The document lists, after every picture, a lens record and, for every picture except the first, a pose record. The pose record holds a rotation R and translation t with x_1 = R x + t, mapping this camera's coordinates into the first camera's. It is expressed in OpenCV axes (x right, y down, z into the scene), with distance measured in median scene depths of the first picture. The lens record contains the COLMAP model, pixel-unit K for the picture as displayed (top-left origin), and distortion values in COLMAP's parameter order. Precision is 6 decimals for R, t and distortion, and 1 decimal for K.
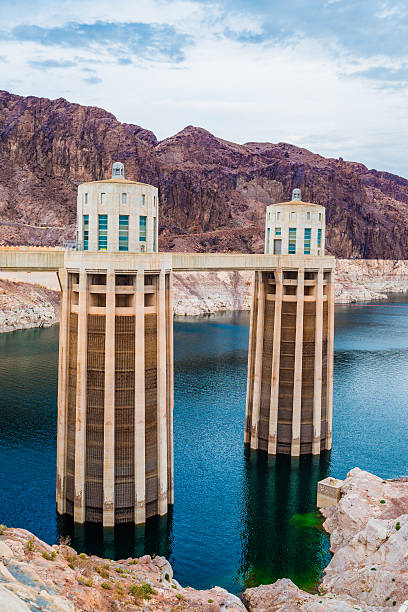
lens RADIAL K [[647.3, 0, 204.0], [0, 647.3, 306.0], [0, 0, 1]] dist [-0.041952, -0.005309]
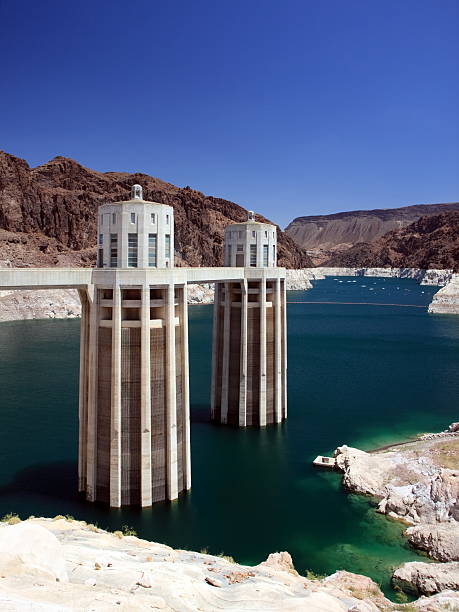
lens RADIAL K [[549.3, 0, 227.4], [0, 549.3, 279.0], [0, 0, 1]] dist [-0.066826, 0.002176]
pose [[0.950892, -0.027474, 0.308300, -0.214040], [0.045295, 0.997681, -0.050796, -0.010432], [-0.306190, 0.062266, 0.949932, 0.077561]]
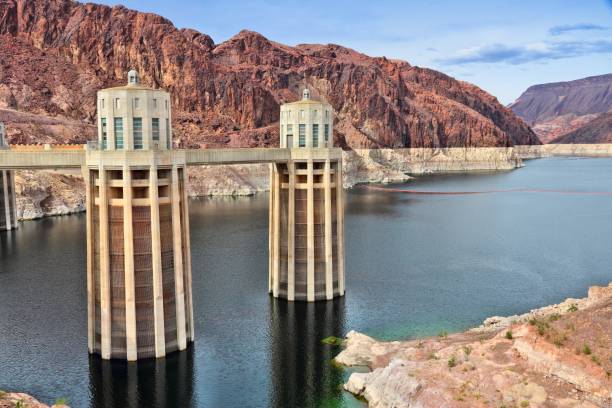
lens RADIAL K [[590.1, 0, 306.0], [0, 590.1, 204.0], [0, 0, 1]] dist [0.034935, 0.021996]
pose [[0.997933, -0.032260, 0.055571, 0.081789], [0.031333, 0.999356, 0.017475, 0.001962], [-0.056099, -0.015698, 0.998302, -0.044604]]
